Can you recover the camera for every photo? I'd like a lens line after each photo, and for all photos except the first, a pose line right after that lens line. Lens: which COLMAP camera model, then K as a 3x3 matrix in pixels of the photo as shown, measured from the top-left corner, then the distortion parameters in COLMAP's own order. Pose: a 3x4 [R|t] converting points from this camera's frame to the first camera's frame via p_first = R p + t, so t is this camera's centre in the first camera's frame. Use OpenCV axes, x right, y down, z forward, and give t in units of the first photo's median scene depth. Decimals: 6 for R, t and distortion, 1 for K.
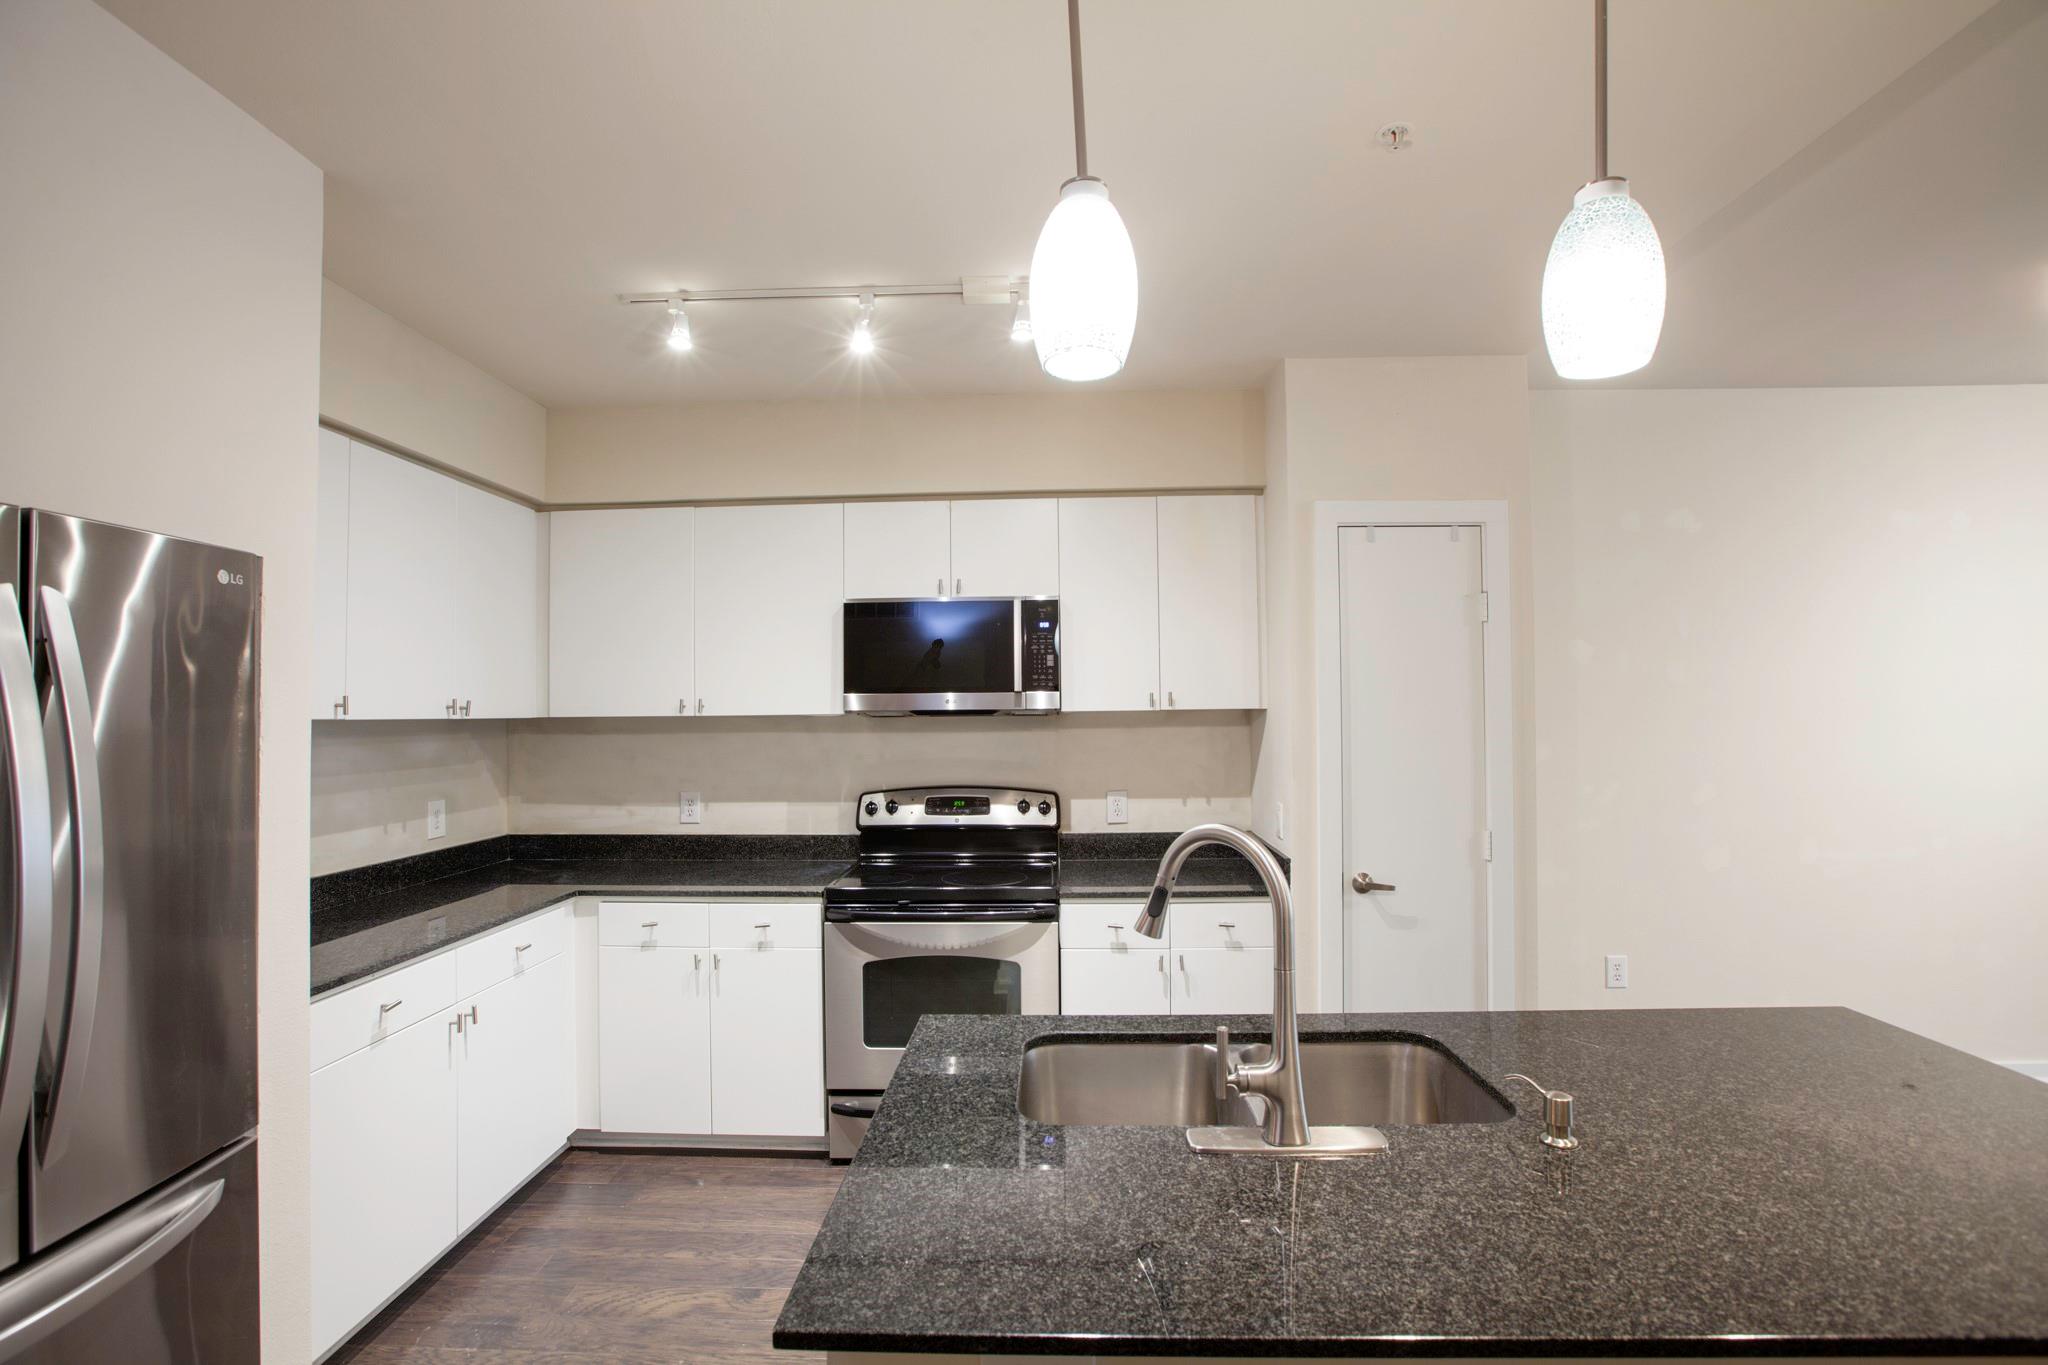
lens RADIAL K [[929.3, 0, 1022.1], [0, 929.3, 684.6], [0, 0, 1]] dist [-0.049947, 0.015063]
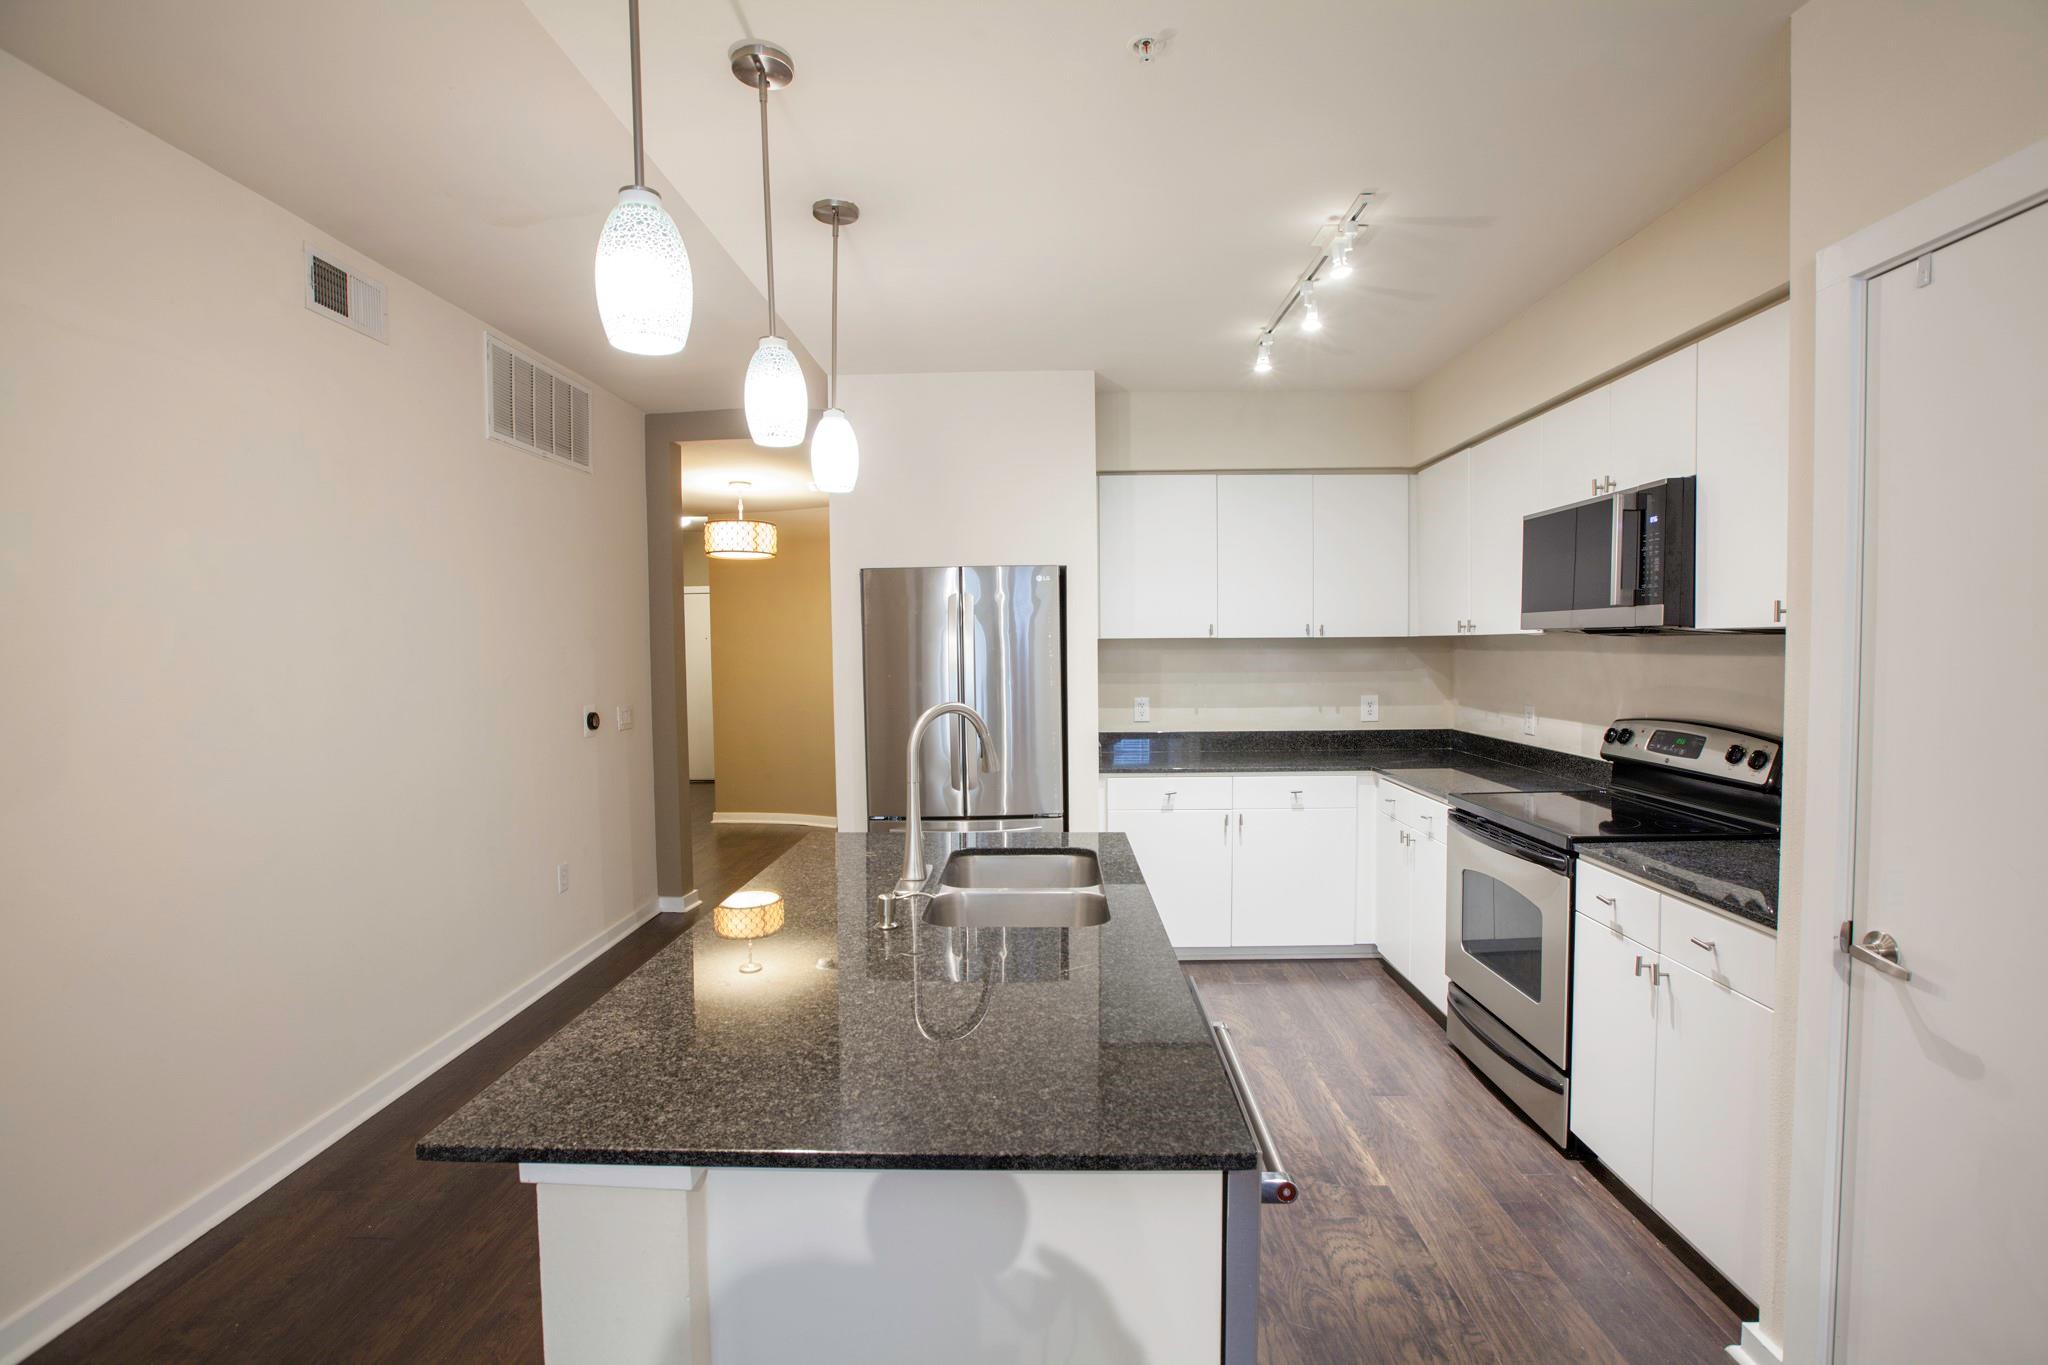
lens RADIAL K [[929.3, 0, 1031.5], [0, 929.3, 686.6], [0, 0, 1]] dist [-0.049947, 0.015063]
pose [[0.025012, 0.056256, -0.998103, 0.785769], [0.041719, 0.997487, 0.057267, 0.010640], [0.998816, -0.043073, 0.022602, 0.453378]]
